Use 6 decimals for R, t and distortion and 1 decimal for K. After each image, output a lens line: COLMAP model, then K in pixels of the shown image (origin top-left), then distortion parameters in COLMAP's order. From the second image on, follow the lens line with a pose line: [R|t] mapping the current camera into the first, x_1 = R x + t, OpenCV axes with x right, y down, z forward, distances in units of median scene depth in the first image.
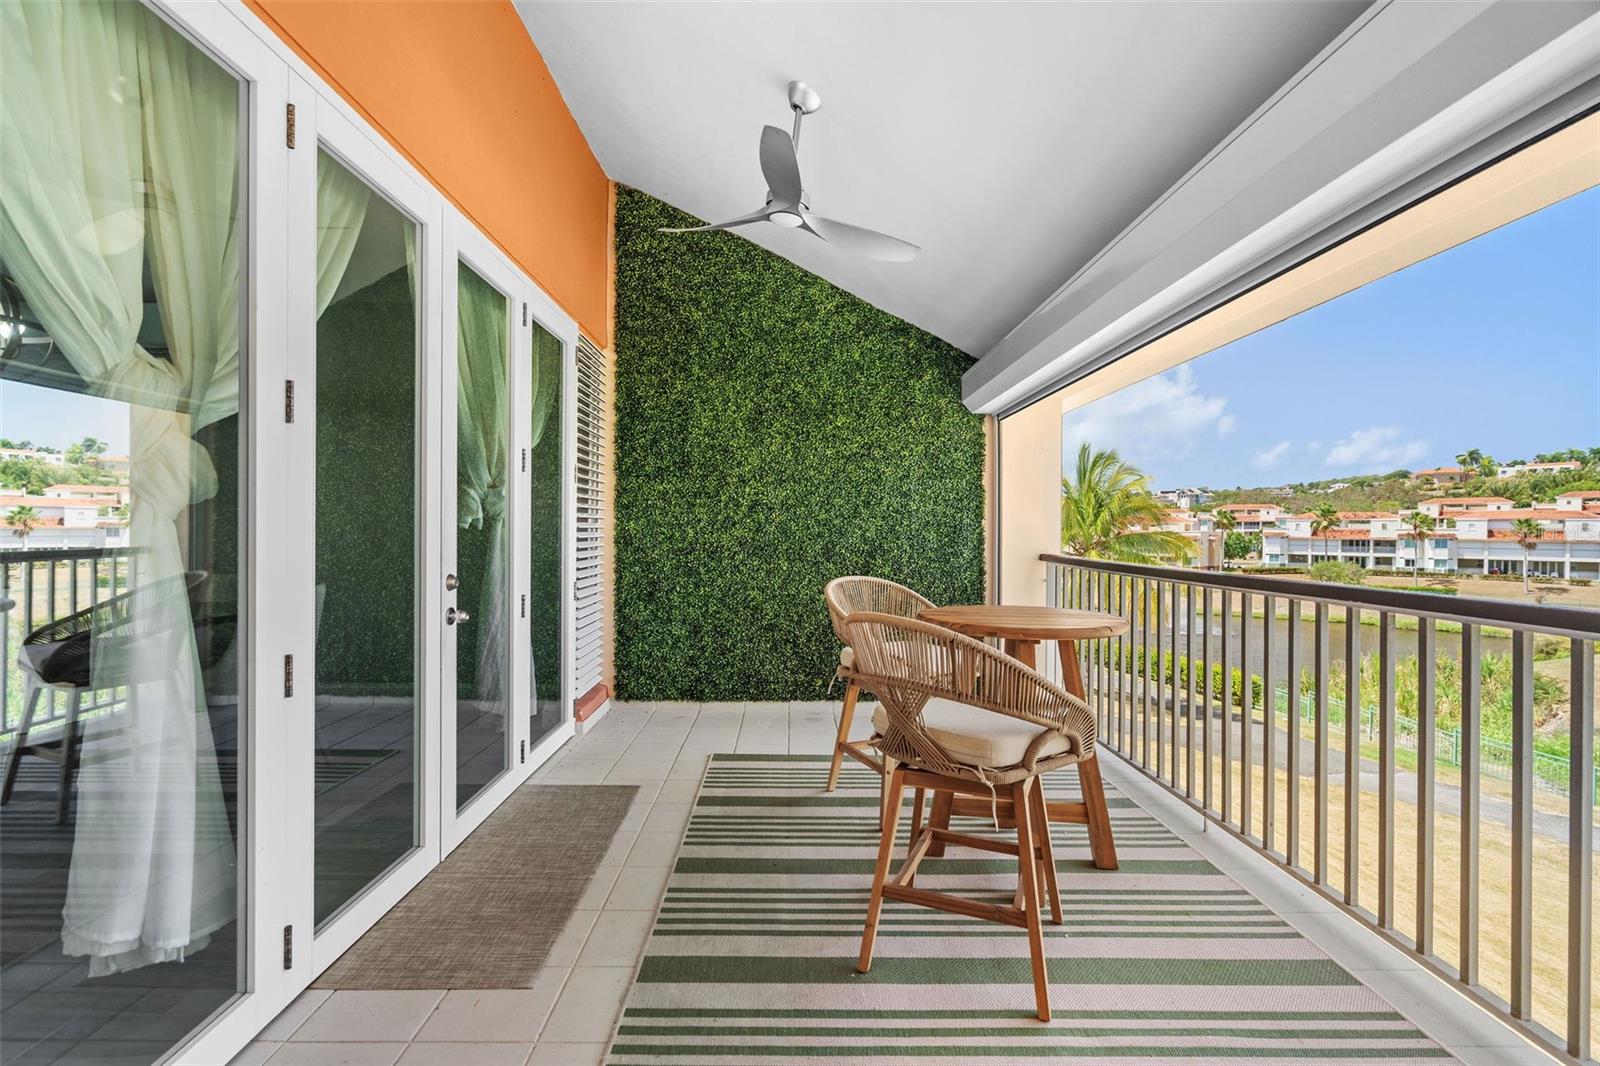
lens RADIAL K [[733.4, 0, 783.7], [0, 733.4, 531.4], [0, 0, 1]] dist [-0.002696, 0.002721]
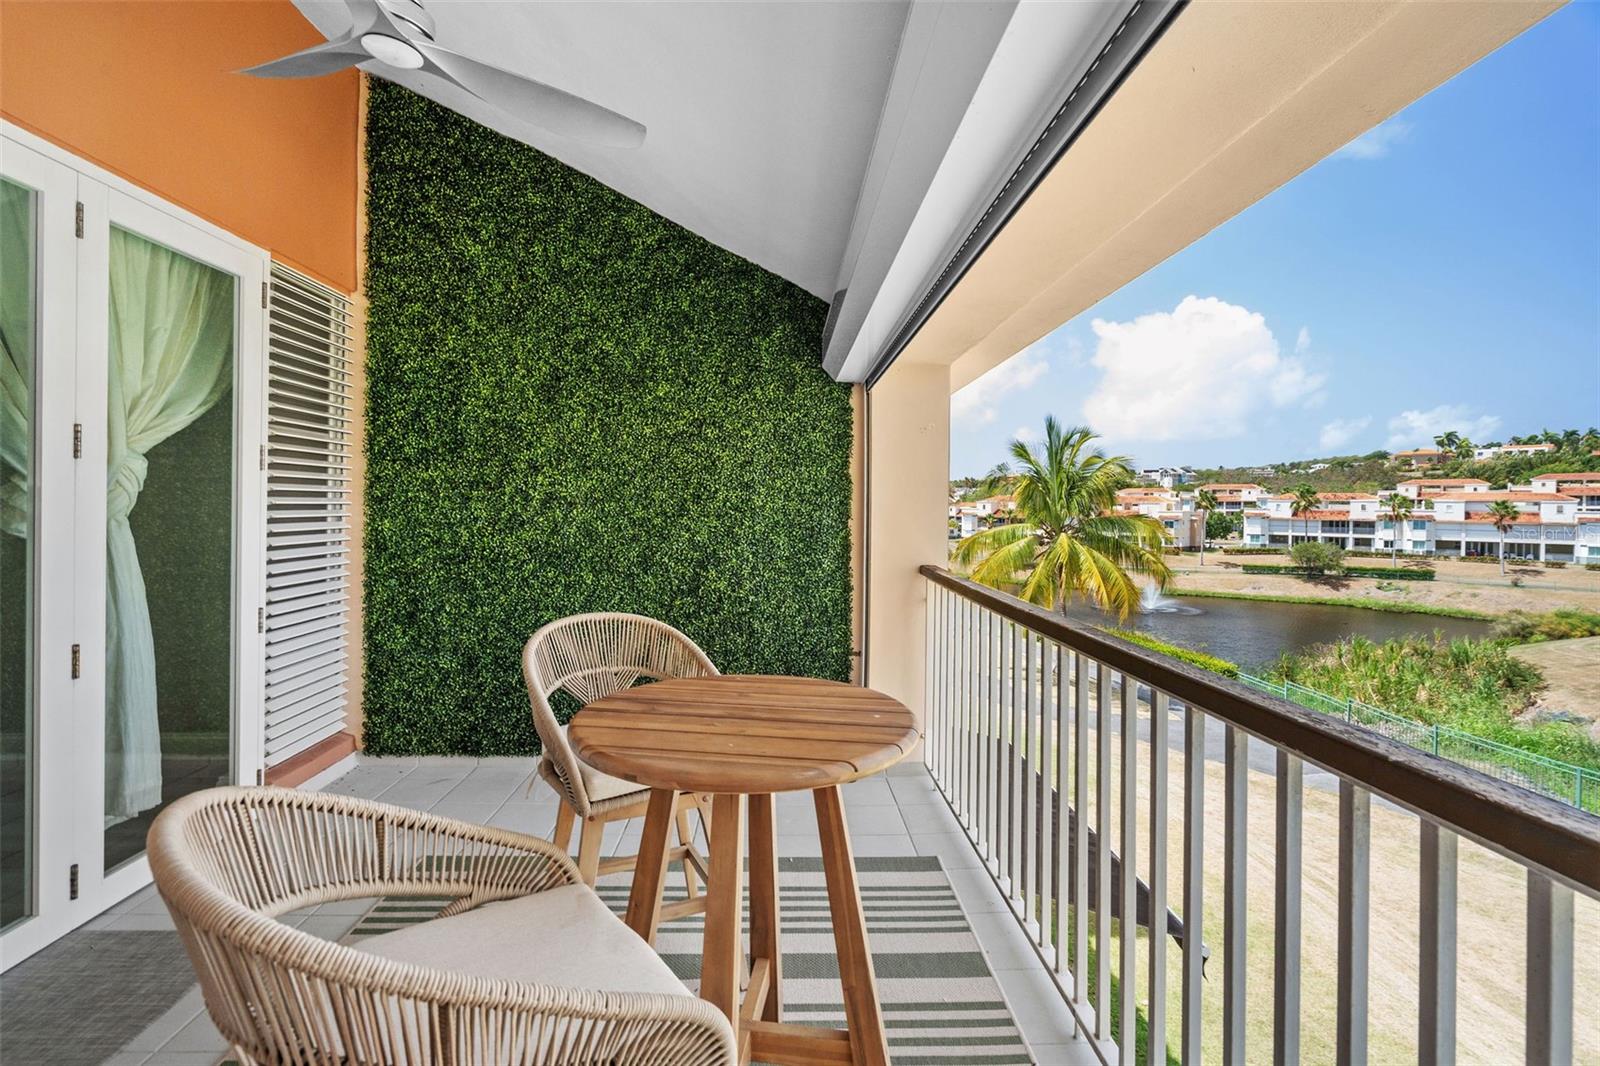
lens RADIAL K [[733.4, 0, 788.9], [0, 733.4, 506.5], [0, 0, 1]] dist [-0.002696, 0.002721]
pose [[0.999756, 0.005716, 0.021348, 0.188565], [-0.005686, 0.999983, -0.001492, -0.027682], [-0.021356, 0.001370, 0.999771, 0.226124]]
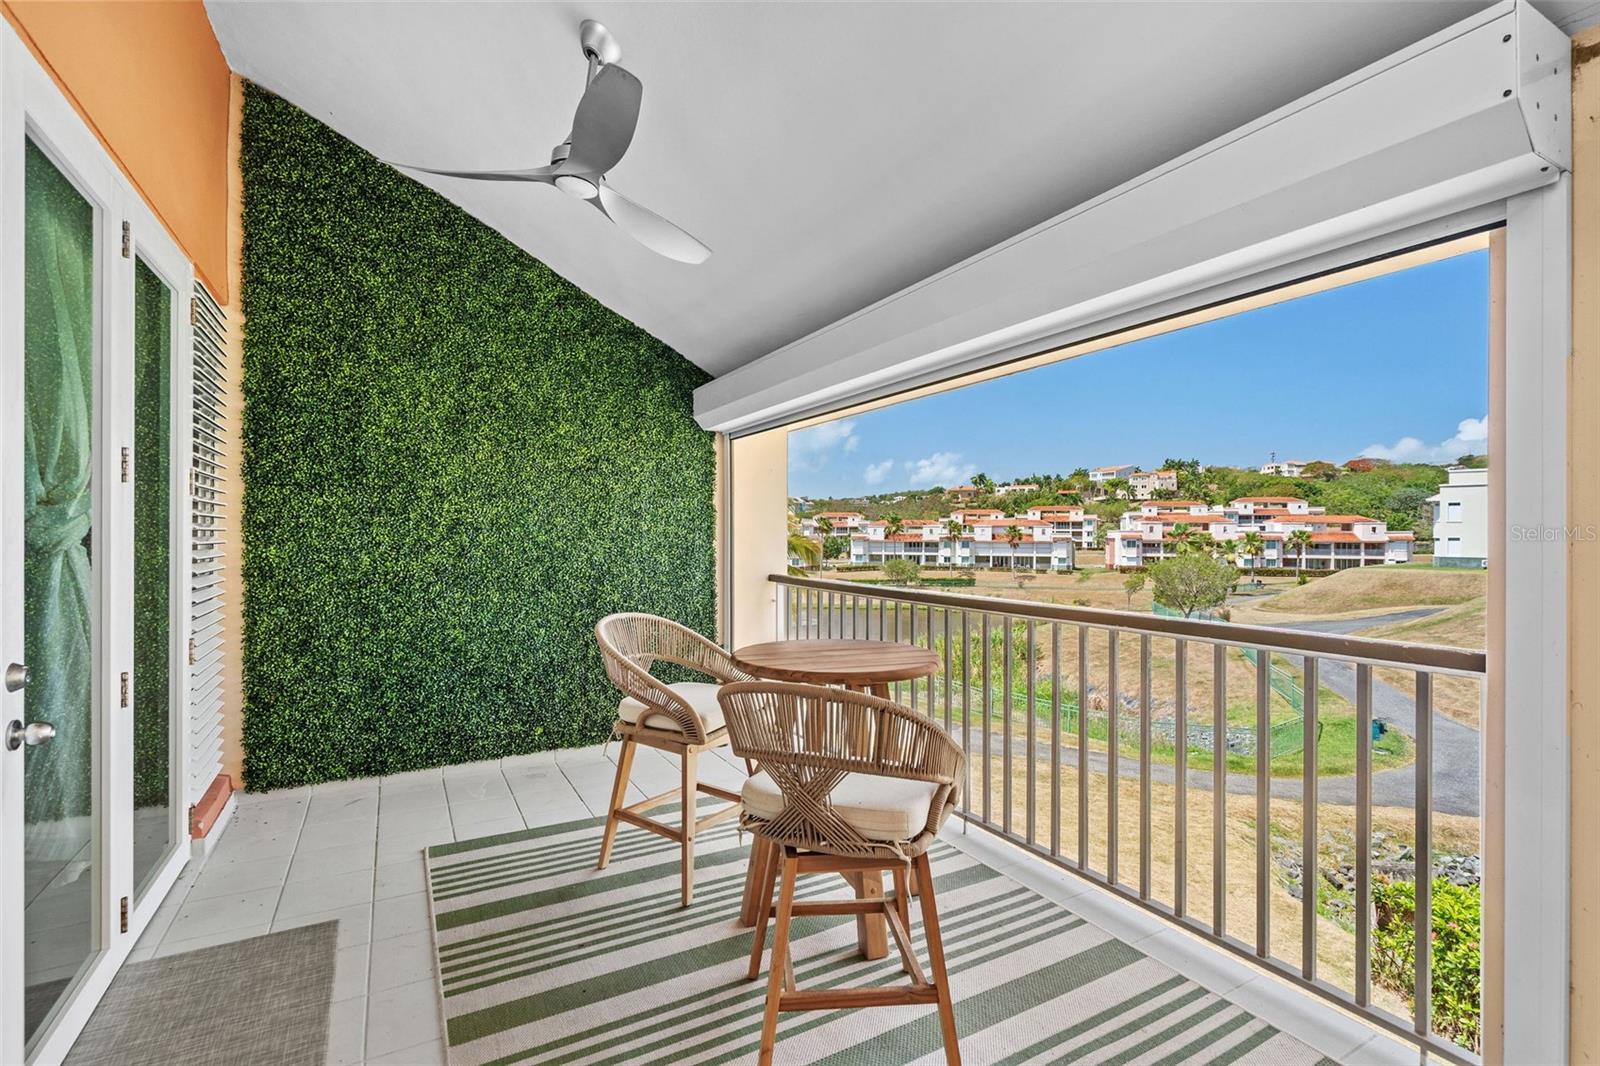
lens RADIAL K [[733.4, 0, 795.7], [0, 733.4, 535.4], [0, 0, 1]] dist [-0.002696, 0.002721]
pose [[0.871734, -0.003633, 0.489965, -0.107140], [0.003597, 0.999993, 0.001014, -0.022761], [-0.489966, 0.000878, 0.871741, 0.099925]]
